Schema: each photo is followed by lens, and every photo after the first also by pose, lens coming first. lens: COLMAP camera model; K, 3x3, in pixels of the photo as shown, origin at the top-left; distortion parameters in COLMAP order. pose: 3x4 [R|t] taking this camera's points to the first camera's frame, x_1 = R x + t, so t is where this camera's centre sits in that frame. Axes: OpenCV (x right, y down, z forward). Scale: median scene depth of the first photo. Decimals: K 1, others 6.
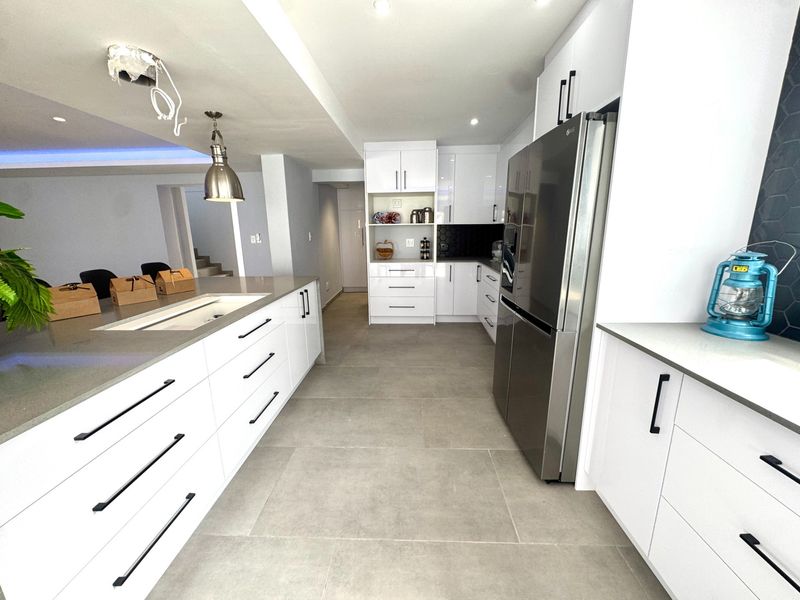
lens RADIAL K [[318.6, 0, 400.0], [0, 318.6, 300.0], [0, 0, 1]] dist [-0.006523, -0.000169]
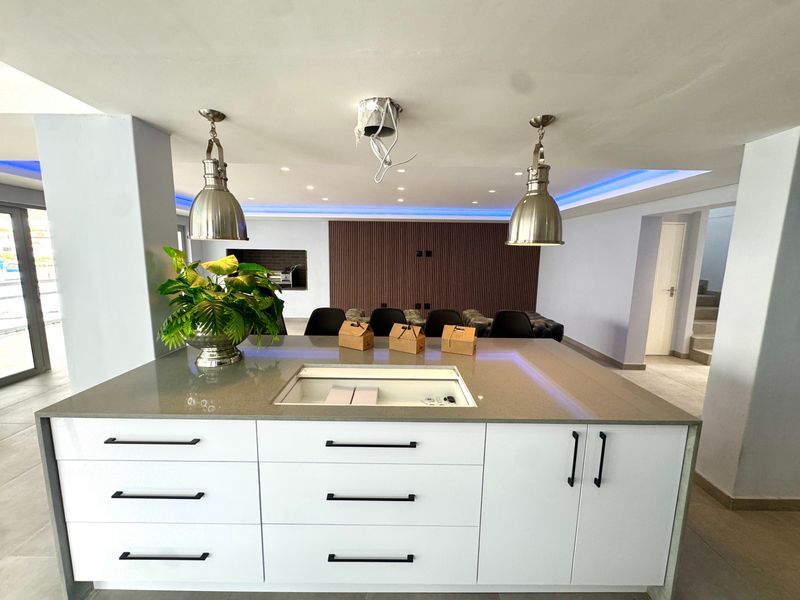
lens RADIAL K [[315.5, 0, 400.0], [0, 315.5, 300.0], [0, 0, 1]] dist [-0.001516, -0.000103]
pose [[0.044840, 0.158516, -0.986338, 0.118800], [-0.231720, 0.962054, 0.144079, -0.240933], [0.971749, 0.222094, 0.079869, 0.722510]]
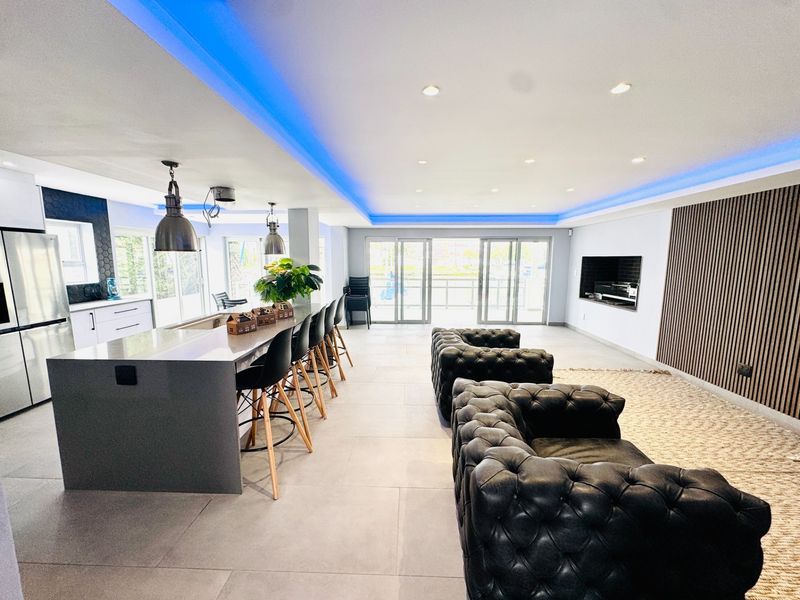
lens RADIAL K [[318.5, 0, 398.4], [0, 318.5, 299.8], [0, 0, 1]] dist [-0.002137, -0.000186]
pose [[-0.999956, 0.007262, -0.005856, -1.232166], [0.004799, 0.938686, 0.344739, -0.507054], [0.008000, 0.344696, -0.938680, 1.997118]]
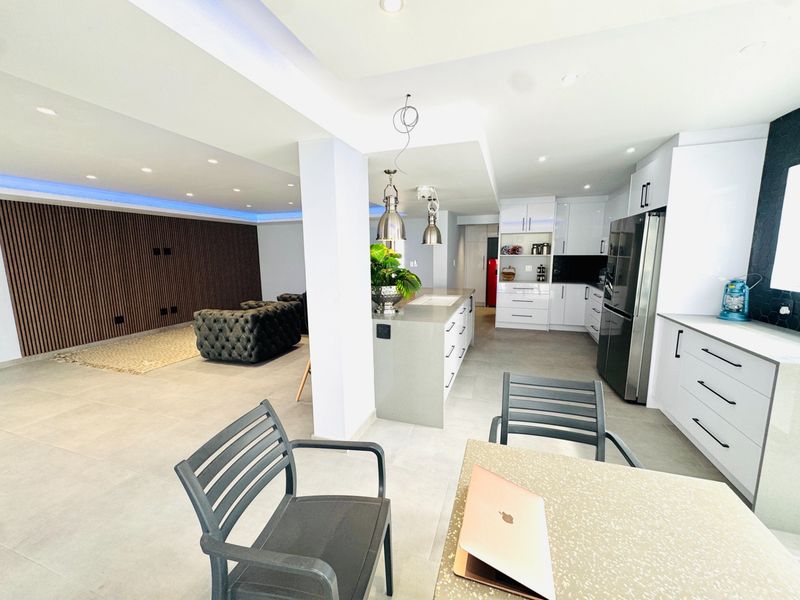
lens RADIAL K [[318.5, 0, 398.4], [0, 318.5, 299.8], [0, 0, 1]] dist [-0.002137, -0.000186]
pose [[0.958793, 0.045702, -0.280407, -0.217529], [-0.065322, 0.995997, -0.061022, 0.128708], [0.276496, 0.076825, 0.957940, -0.793793]]
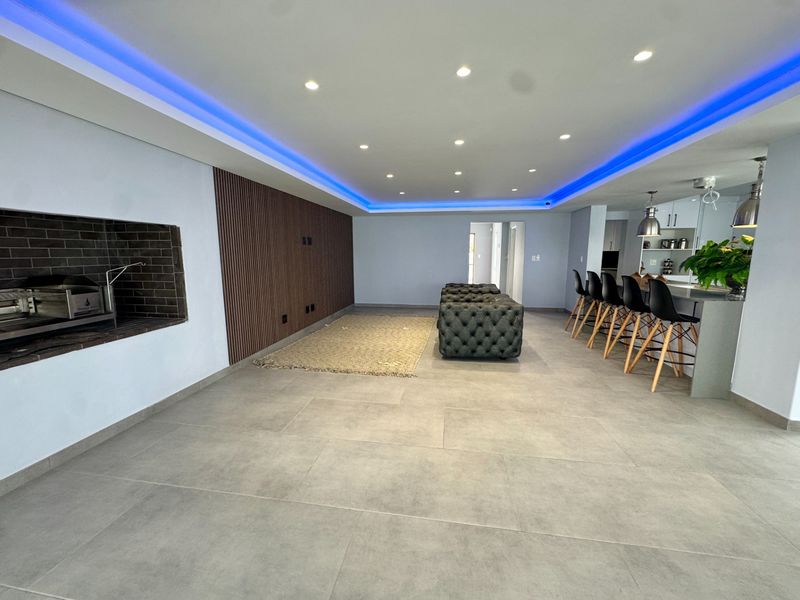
lens RADIAL K [[318.5, 0, 398.4], [0, 318.5, 299.8], [0, 0, 1]] dist [-0.002137, -0.000186]
pose [[0.992629, 0.030152, -0.117381, -1.828812], [-0.038676, 0.996724, -0.071031, 0.256089], [0.114854, 0.075048, 0.990543, -1.016032]]
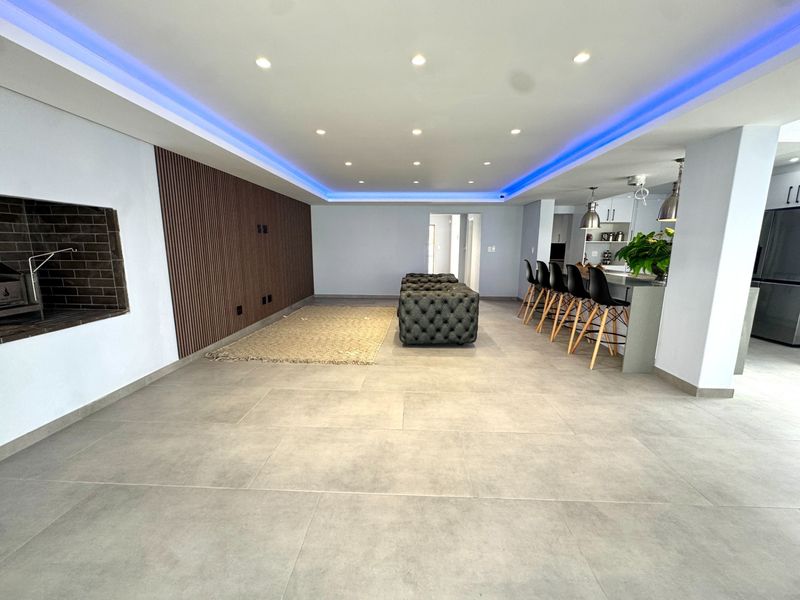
lens RADIAL K [[318.5, 0, 398.4], [0, 318.5, 299.8], [0, 0, 1]] dist [-0.002137, -0.000186]
pose [[0.999779, 0.020919, 0.001857, -1.818098], [-0.020802, 0.998554, -0.049577, 0.273325], [-0.002891, 0.049527, 0.998769, -1.028819]]
